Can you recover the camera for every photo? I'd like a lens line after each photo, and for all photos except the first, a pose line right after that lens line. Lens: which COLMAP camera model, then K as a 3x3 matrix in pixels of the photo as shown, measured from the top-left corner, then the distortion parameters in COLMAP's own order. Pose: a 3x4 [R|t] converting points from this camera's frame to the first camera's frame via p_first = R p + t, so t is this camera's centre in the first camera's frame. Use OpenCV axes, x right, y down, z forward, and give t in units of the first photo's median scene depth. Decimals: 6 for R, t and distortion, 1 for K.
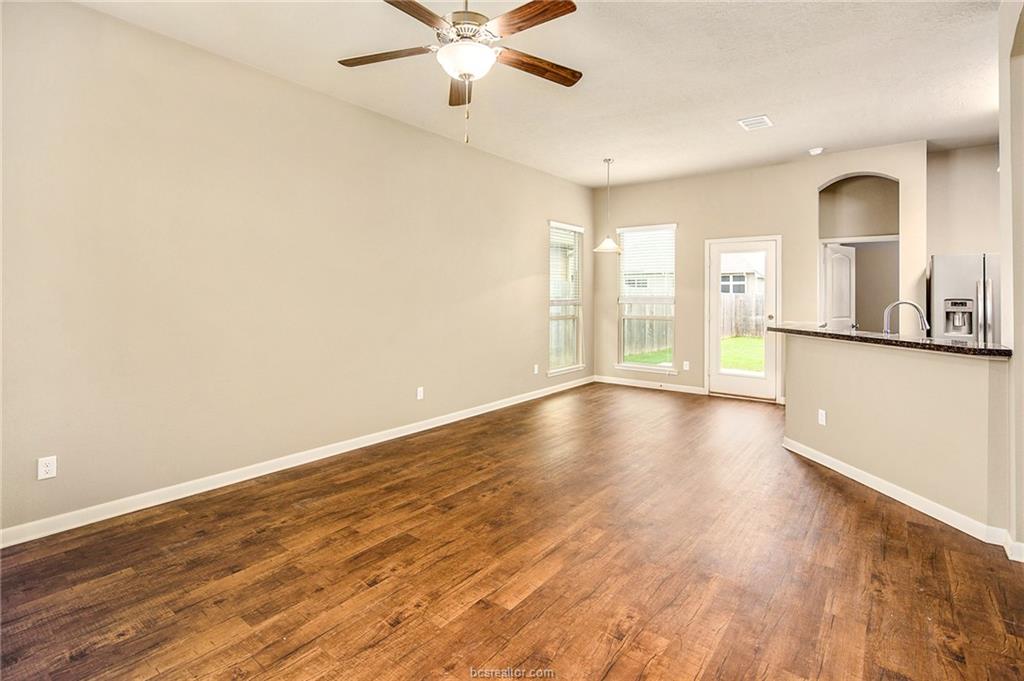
lens RADIAL K [[490.9, 0, 509.8], [0, 490.9, 294.7], [0, 0, 1]] dist [-0.000018, -0.000443]
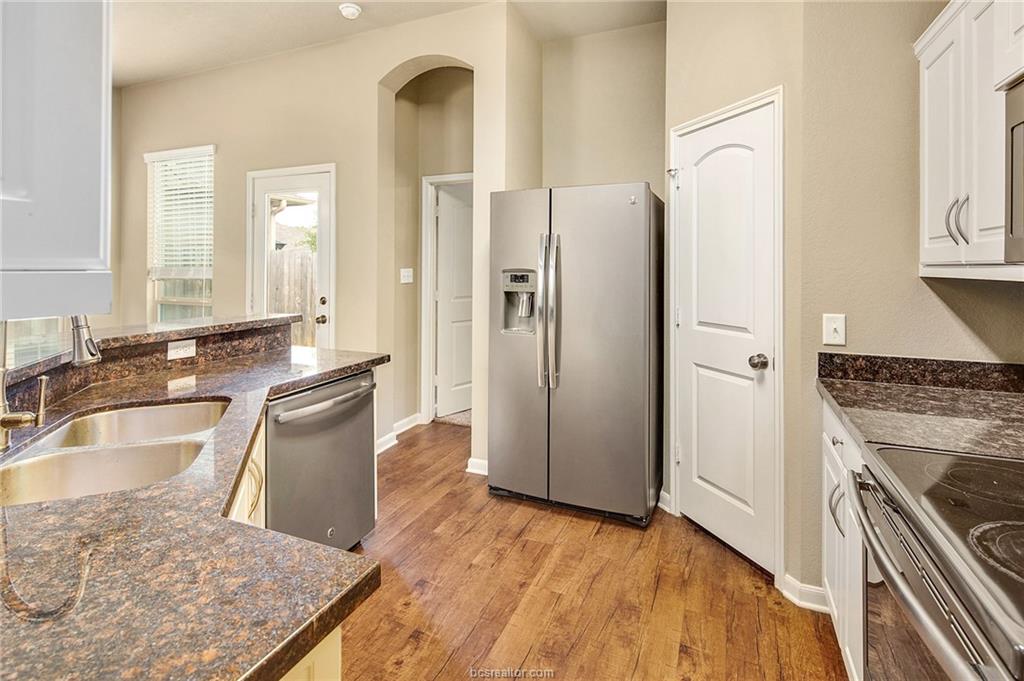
lens RADIAL K [[511.2, 0, 511.4], [0, 511.2, 256.3], [0, 0, 1]] dist [-0.001063, -0.000298]
pose [[0.969940, 0.001903, 0.243337, 0.776311], [0.002616, 0.999830, -0.018249, 0.004813], [-0.243330, 0.018338, 0.969770, 0.444905]]
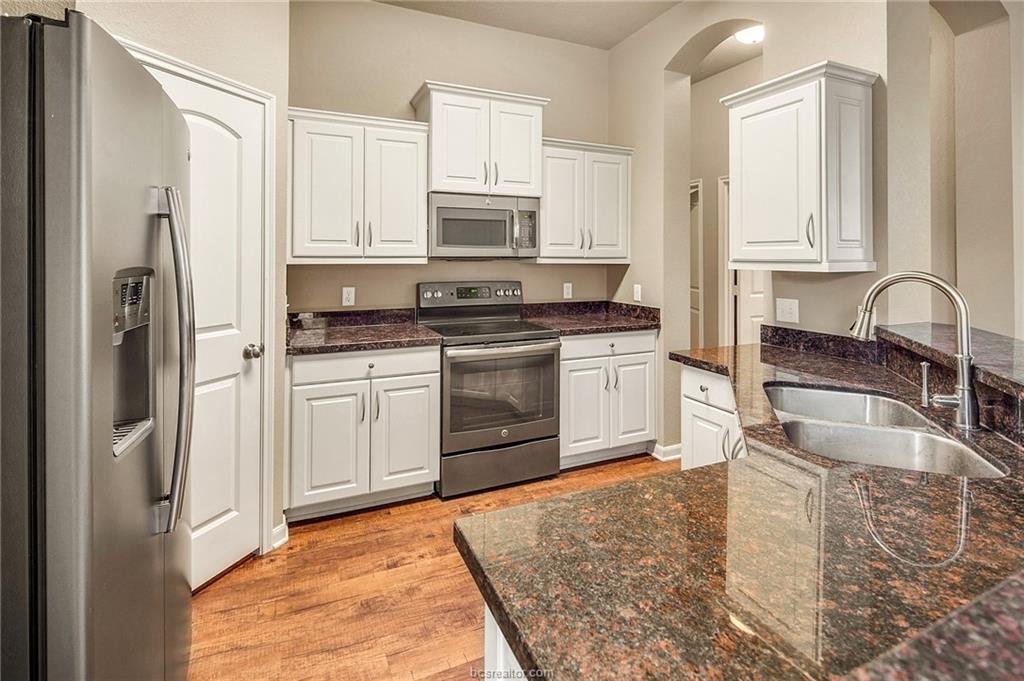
lens RADIAL K [[492.7, 0, 515.3], [0, 492.7, 251.6], [0, 0, 1]] dist [-0.000752, -0.000284]
pose [[-0.887343, -0.002620, 0.461102, 0.685114], [-0.007401, 0.999936, -0.008559, 0.002371], [-0.461050, -0.011008, -0.887306, 1.129968]]
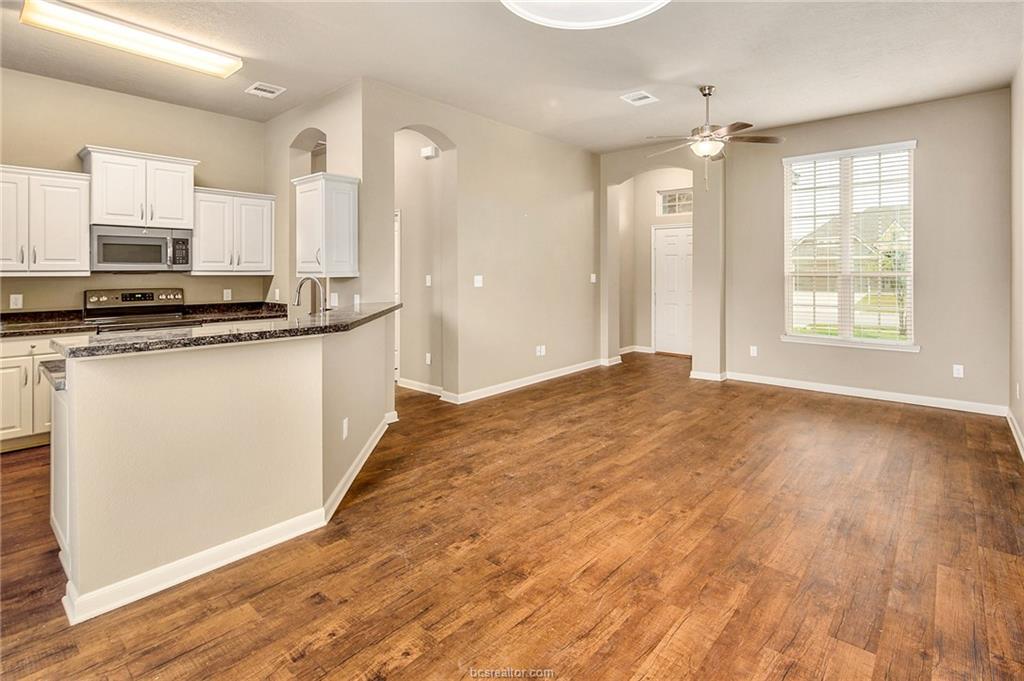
lens RADIAL K [[499.2, 0, 512.4], [0, 499.2, 270.2], [0, 0, 1]] dist [0.002093, -0.001643]
pose [[-0.998202, -0.003795, 0.059825, 0.271554], [-0.003815, 0.999993, -0.000219, 0.000460], [-0.059824, -0.000447, -0.998209, 1.464840]]
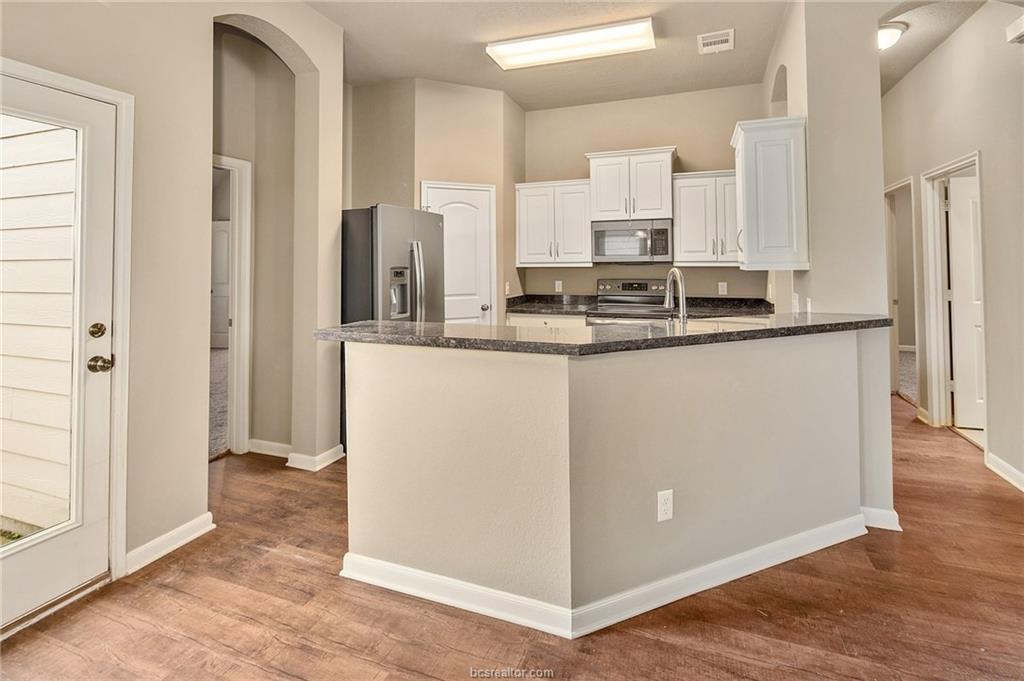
lens RADIAL K [[492.7, 0, 515.3], [0, 492.7, 251.6], [0, 0, 1]] dist [-0.000752, -0.000284]
pose [[-0.298695, 0.020354, 0.954132, 0.164781], [0.006288, 0.999793, -0.019359, 0.001147], [-0.954328, 0.000217, -0.298761, 1.070462]]
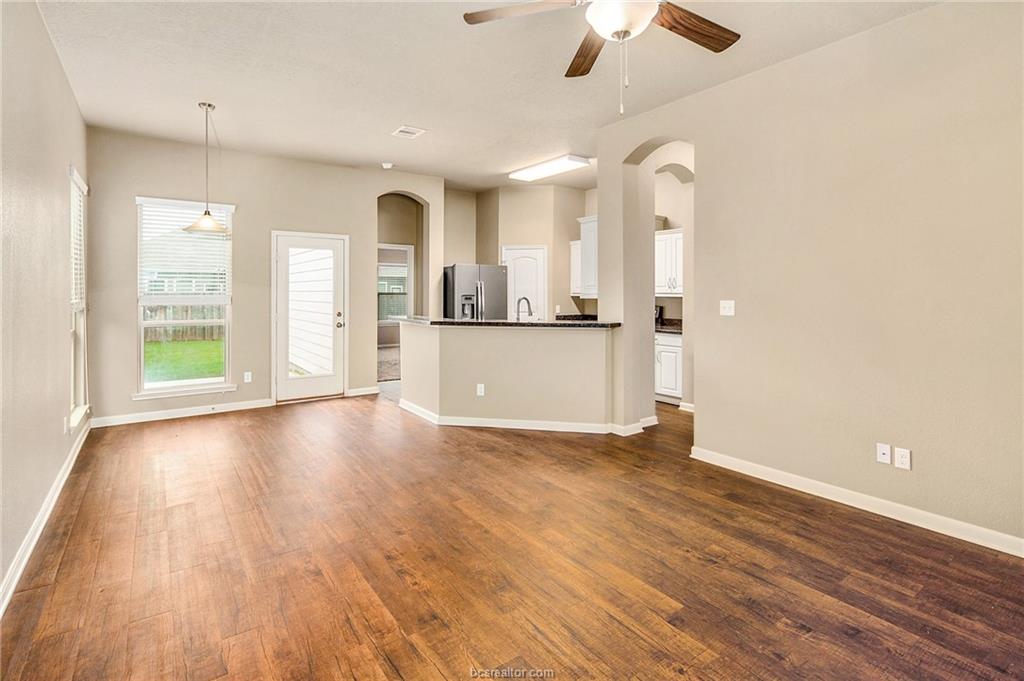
lens RADIAL K [[503.7, 0, 512.4], [0, 503.7, 293.5], [0, 0, 1]] dist [-0.001866, -0.001156]
pose [[0.287470, -0.005500, 0.957774, -0.476673], [0.001496, 0.999985, 0.005293, -0.003195], [-0.957789, -0.000089, 0.287474, 0.455604]]
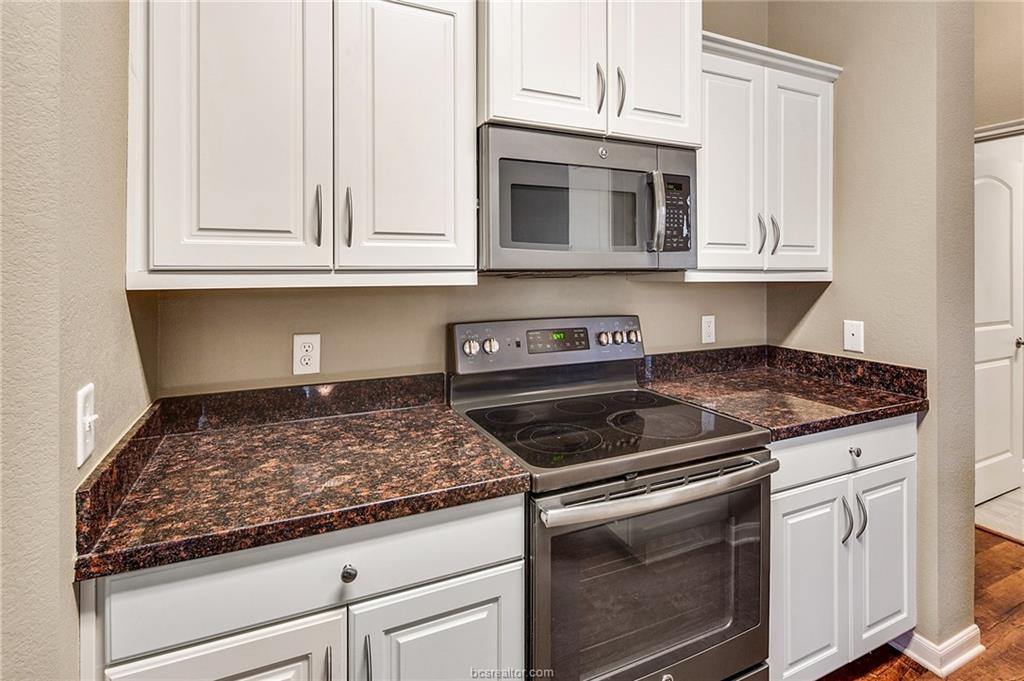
lens RADIAL K [[499.2, 0, 512.4], [0, 499.2, 270.2], [0, 0, 1]] dist [0.002093, -0.001643]
pose [[-0.886695, -0.006594, 0.462308, 0.925177], [-0.004907, 0.999976, 0.004851, 0.003290], [-0.462329, 0.002033, -0.886706, 0.868246]]
